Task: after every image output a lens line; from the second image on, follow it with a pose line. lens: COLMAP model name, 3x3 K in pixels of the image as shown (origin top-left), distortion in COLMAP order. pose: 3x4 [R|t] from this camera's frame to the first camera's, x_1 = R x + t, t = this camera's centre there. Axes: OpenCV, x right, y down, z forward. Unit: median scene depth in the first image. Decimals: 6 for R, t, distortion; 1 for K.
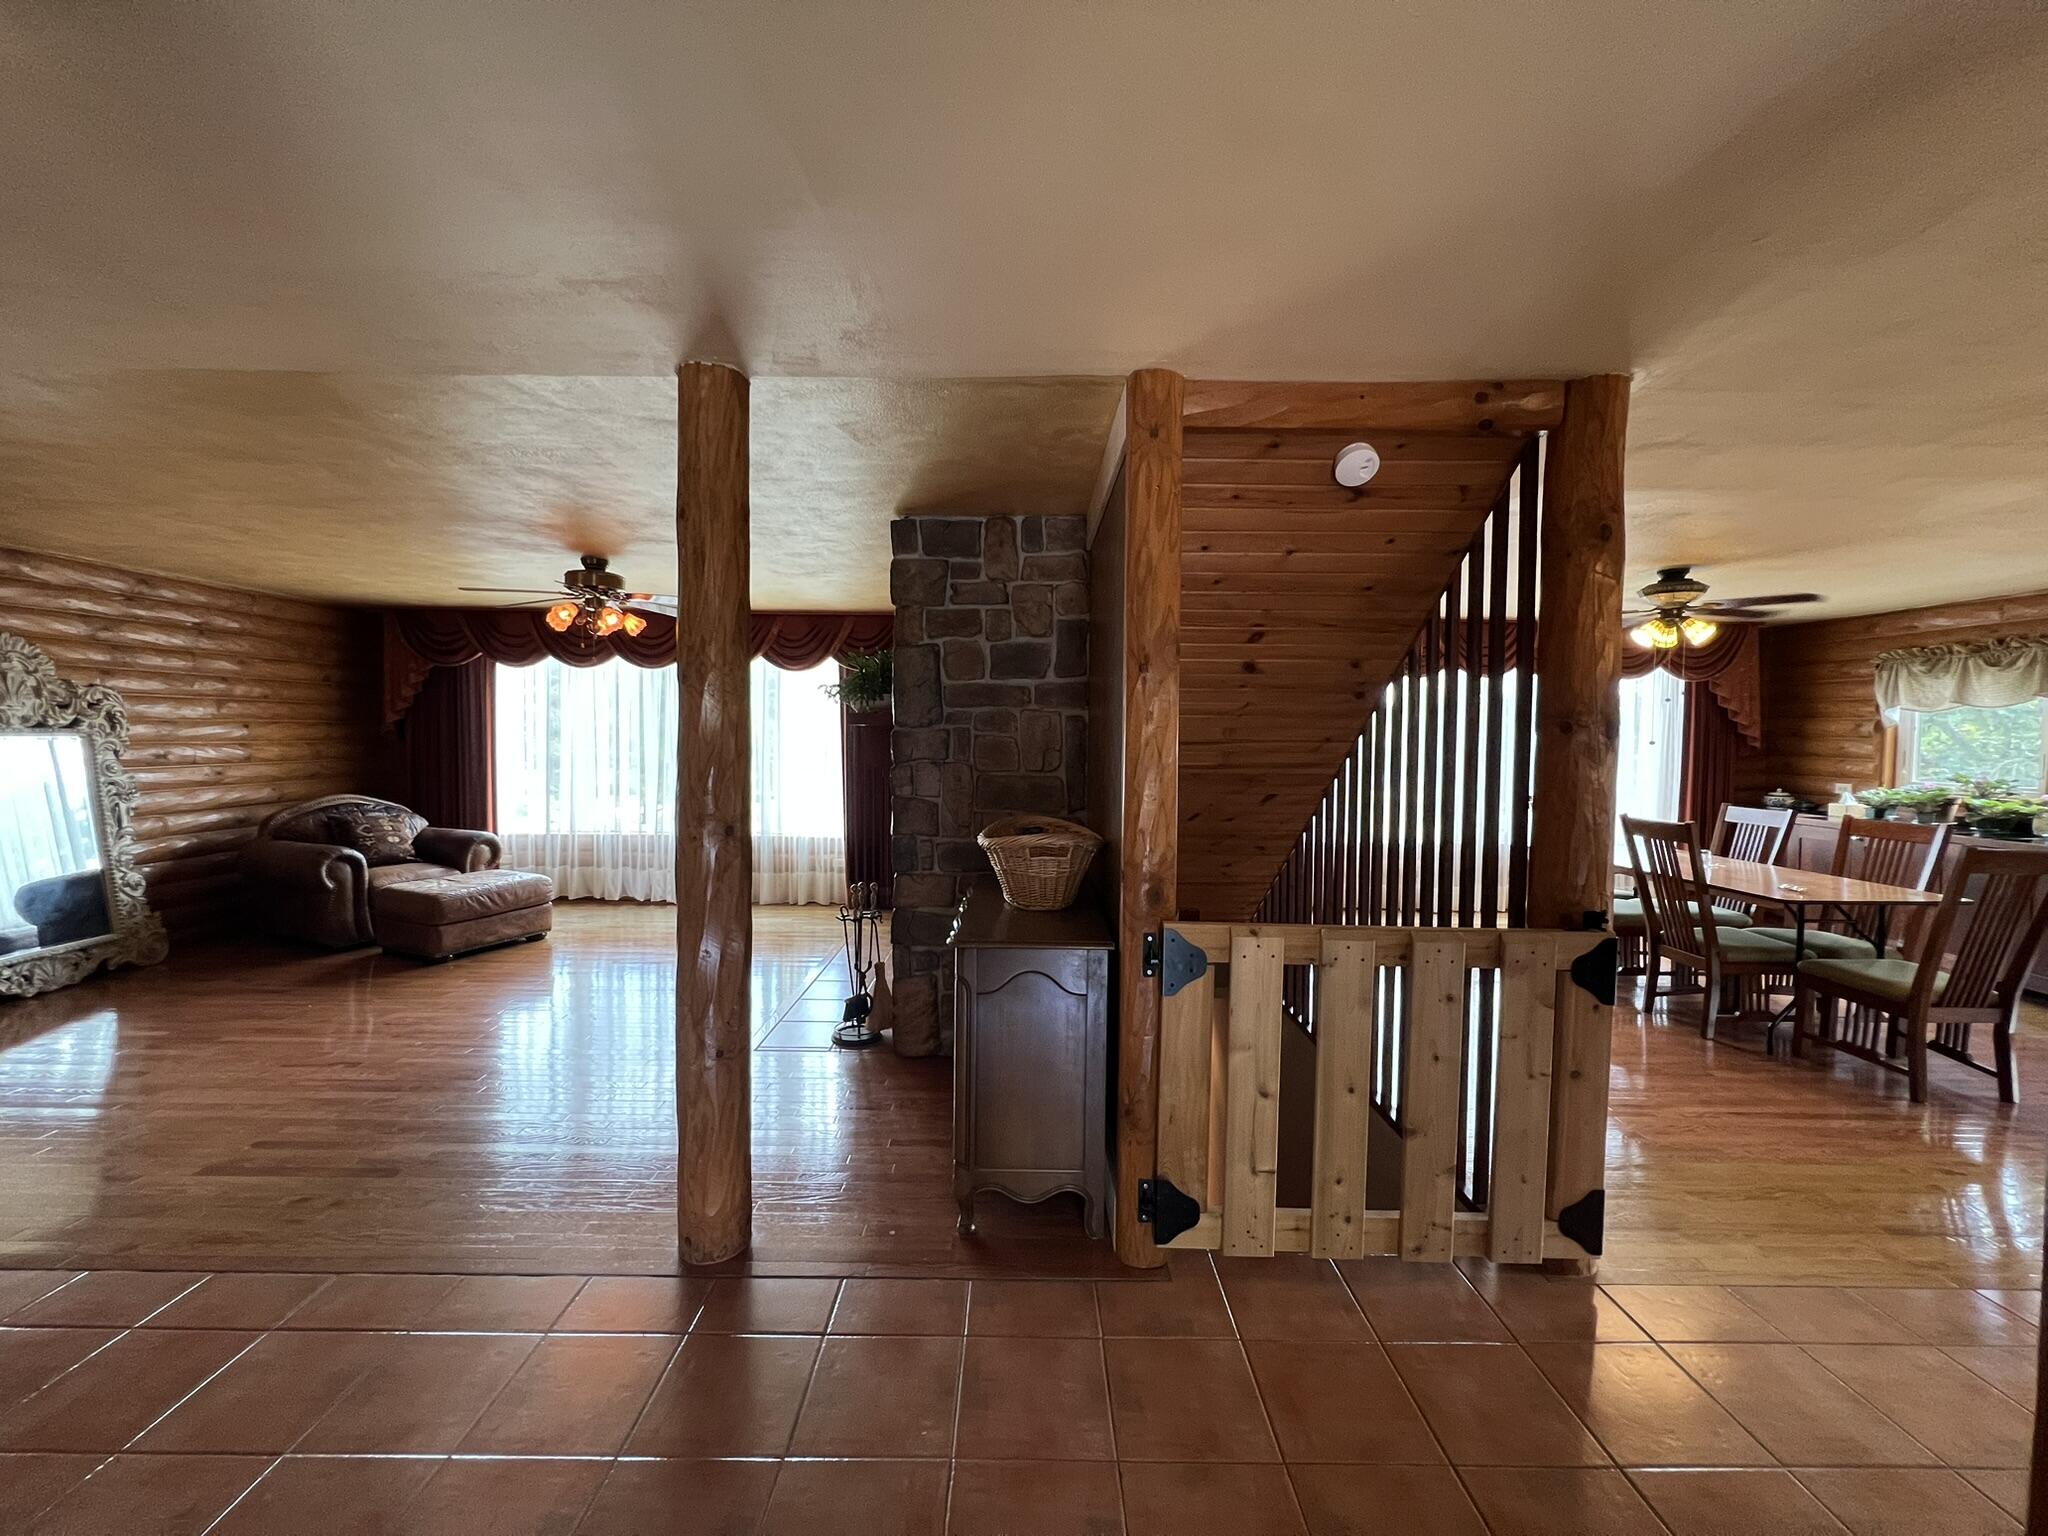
lens RADIAL K [[815.7, 0, 1024.2], [0, 815.7, 765.8], [0, 0, 1]] dist [-0.001076, -0.000483]
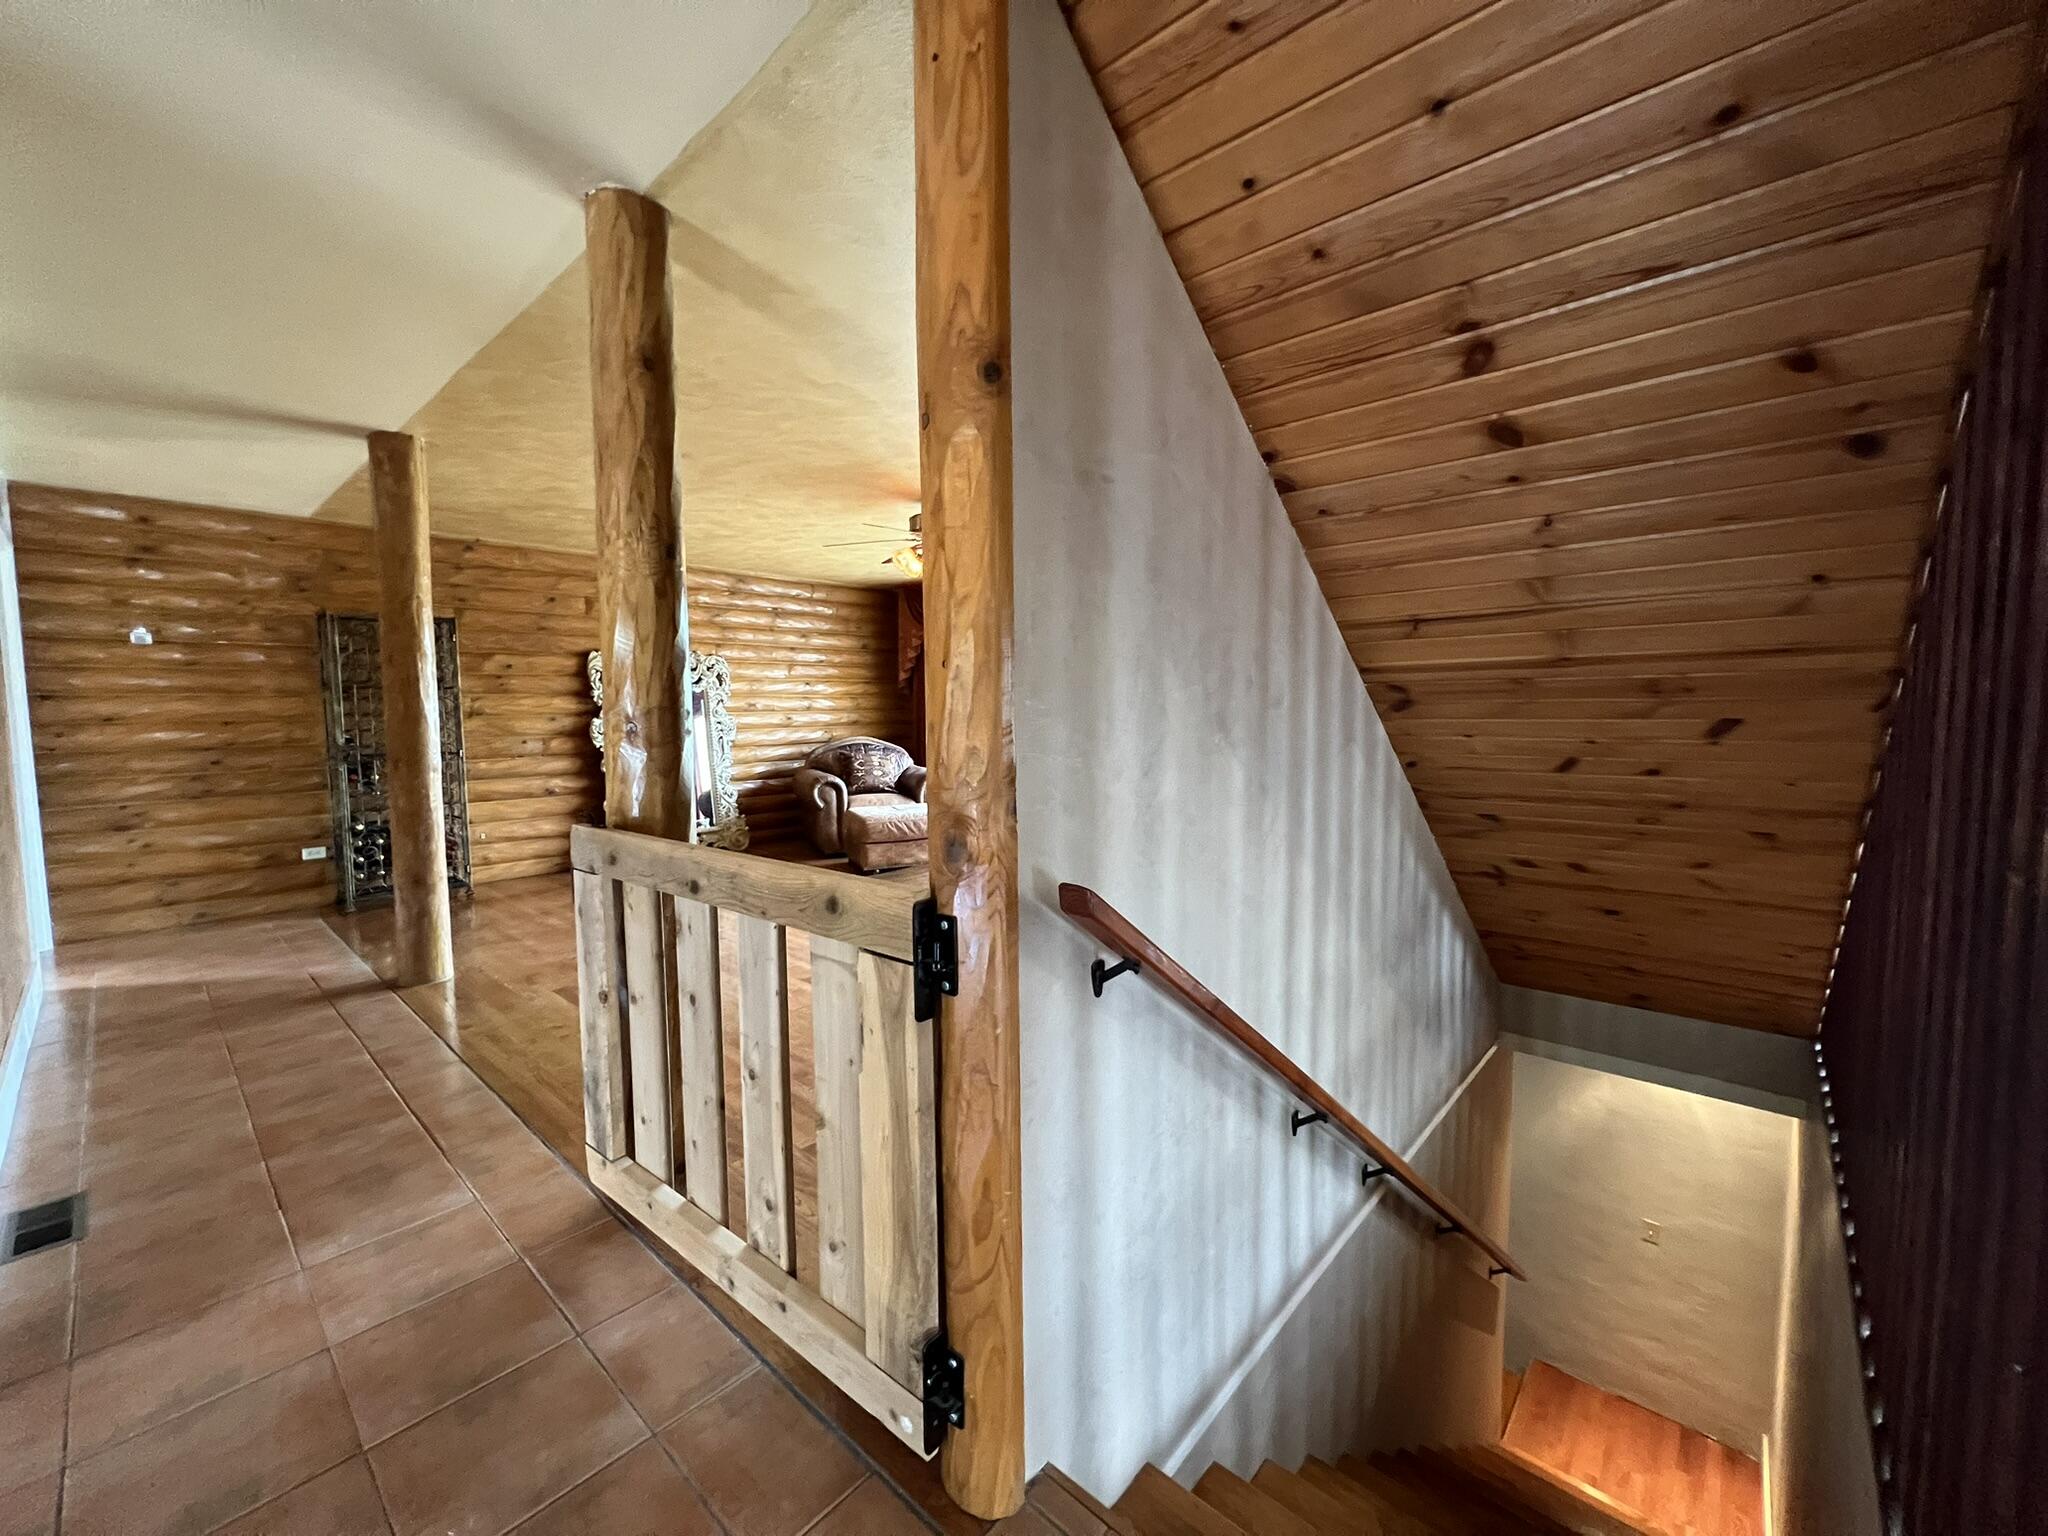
lens RADIAL K [[822.0, 0, 1024.0], [0, 822.0, 768.0], [0, 0, 1]] dist [0.001410, 0.000250]
pose [[0.740285, 0.034050, -0.671430, 0.321283], [-0.011822, 0.999221, 0.037639, 0.050614], [0.672189, -0.019926, 0.740111, 0.356999]]
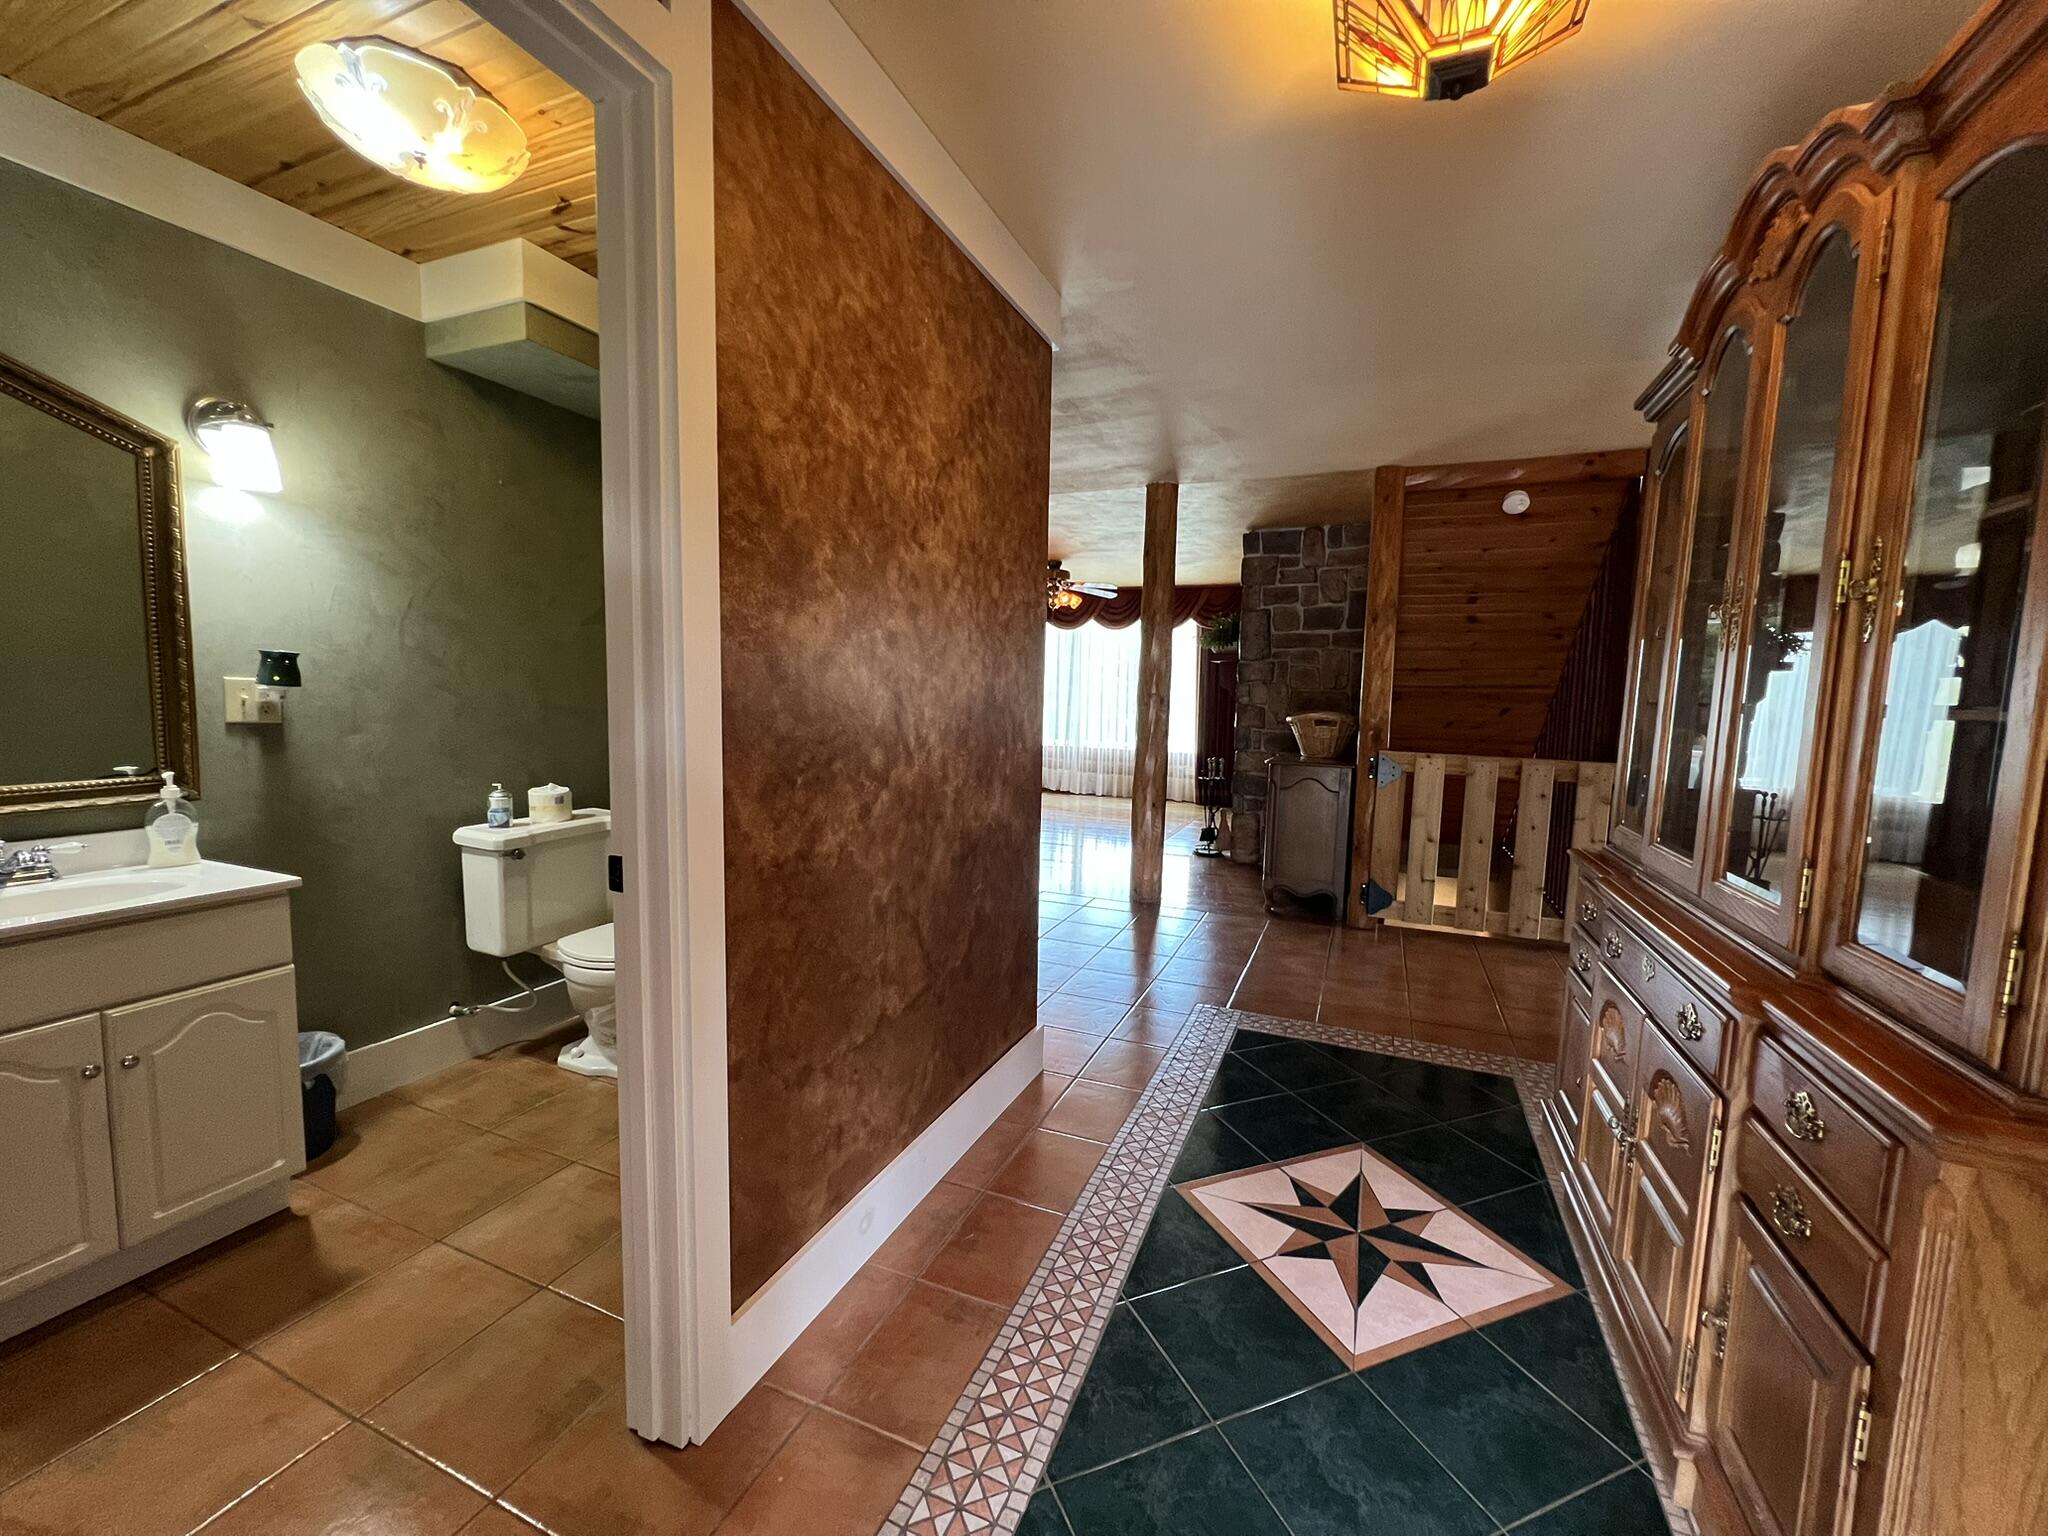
lens RADIAL K [[815.7, 0, 1024.2], [0, 815.7, 765.8], [0, 0, 1]] dist [-0.001076, -0.000483]
pose [[0.919999, 0.048040, -0.388965, 0.085260], [-0.030432, 0.998219, 0.051308, 0.087846], [0.390737, -0.035367, 0.919823, -0.650804]]
